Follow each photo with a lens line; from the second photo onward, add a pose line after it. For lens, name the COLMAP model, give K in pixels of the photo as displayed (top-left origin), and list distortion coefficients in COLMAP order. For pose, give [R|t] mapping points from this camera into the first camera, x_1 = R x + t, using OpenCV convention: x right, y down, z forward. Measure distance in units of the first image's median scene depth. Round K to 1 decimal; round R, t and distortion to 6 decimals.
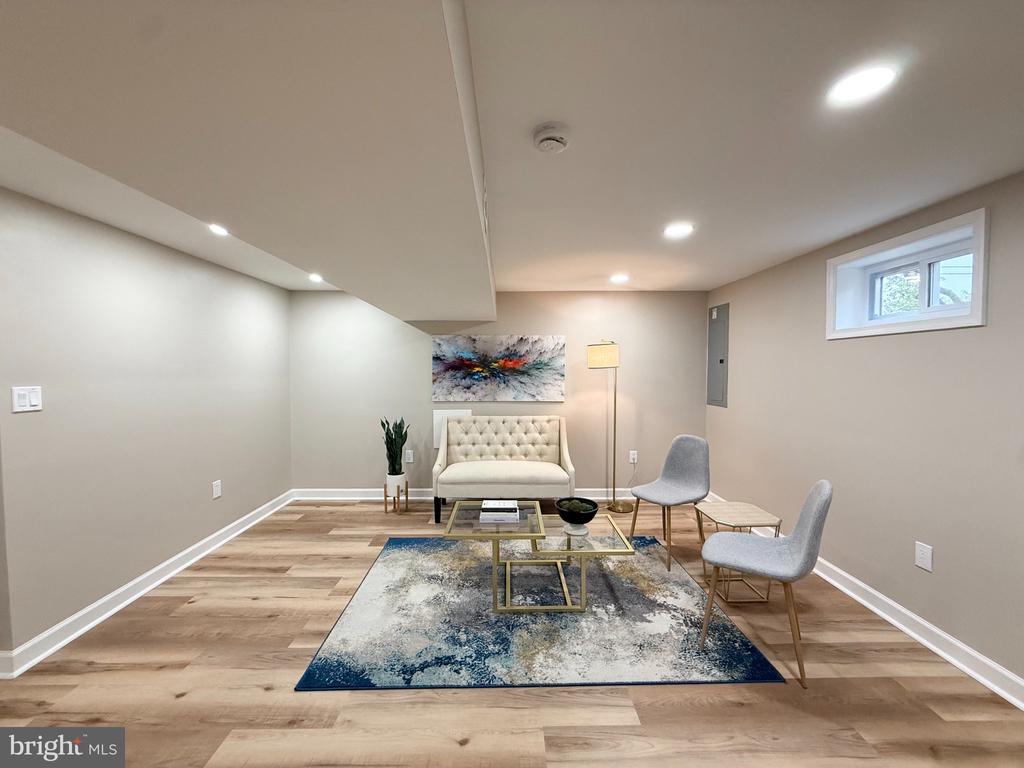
lens RADIAL K [[408.5, 0, 510.9], [0, 408.5, 384.4], [0, 0, 1]] dist [0.000447, -0.000101]
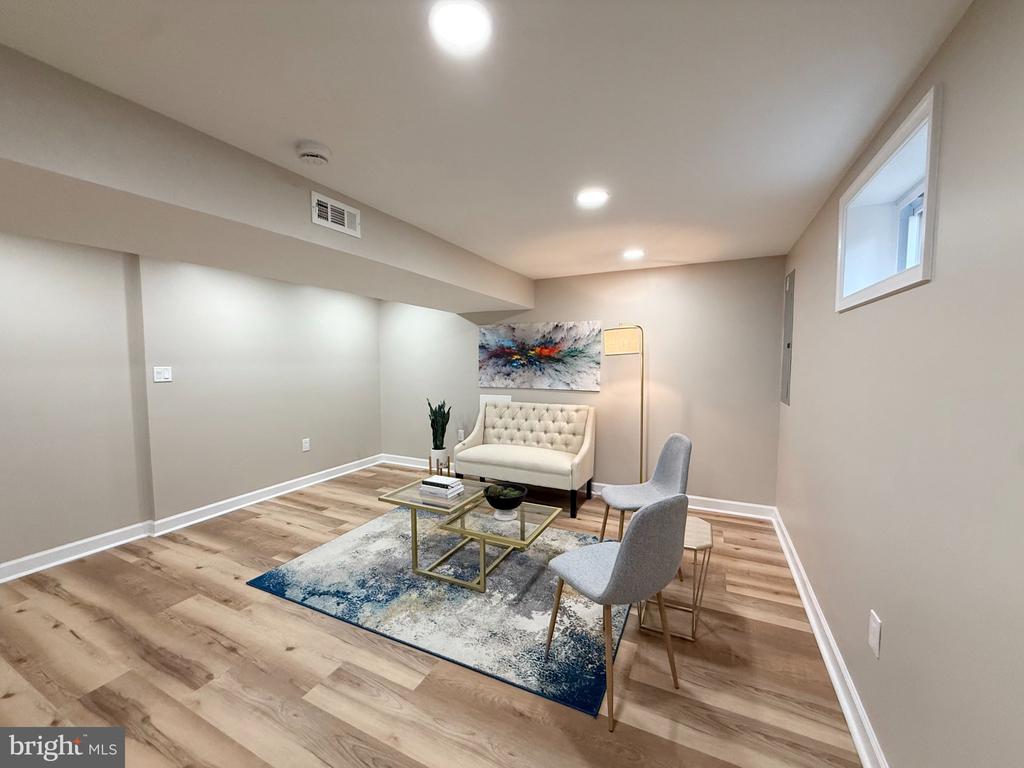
lens RADIAL K [[408.5, 0, 510.5], [0, 408.5, 383.8], [0, 0, 1]] dist [0.000447, -0.000101]
pose [[0.891533, 0.026691, -0.452169, 0.391486], [-0.015918, 0.999492, 0.027613, 0.002357], [0.452676, -0.017421, 0.891505, 0.072202]]
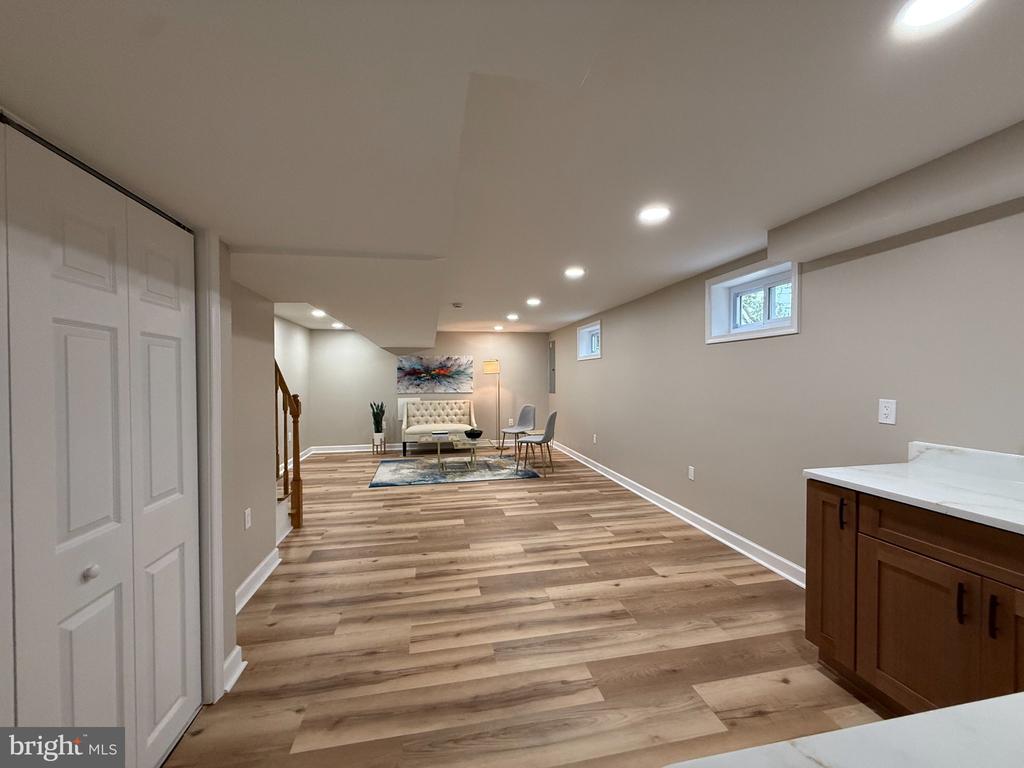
lens RADIAL K [[408.5, 0, 510.7], [0, 408.5, 382.5], [0, 0, 1]] dist [0.000447, -0.000101]
pose [[0.983412, -0.008557, 0.181184, -0.032693], [0.013649, 0.999546, -0.026878, 0.050850], [-0.180872, 0.028905, 0.983082, -0.845752]]
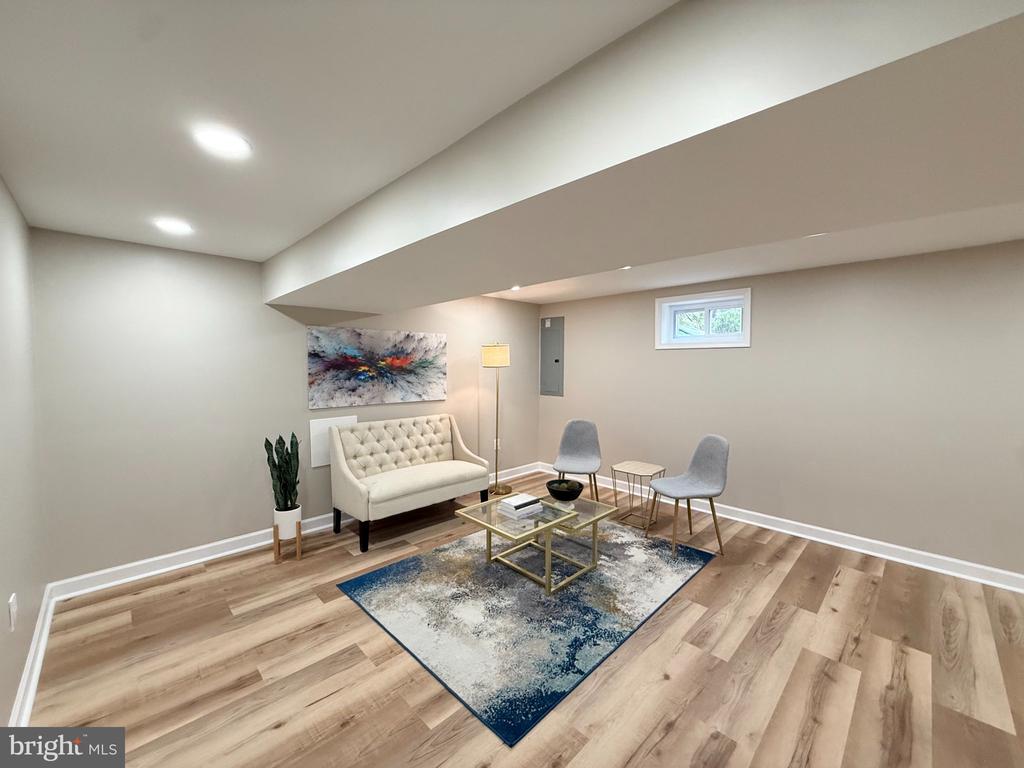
lens RADIAL K [[408.5, 0, 511.1], [0, 408.5, 385.0], [0, 0, 1]] dist [0.000447, -0.000101]
pose [[0.722832, -0.035520, 0.690110, -0.474885], [0.024522, 0.999368, 0.025753, -0.017094], [-0.690589, -0.001692, 0.723246, 0.162675]]
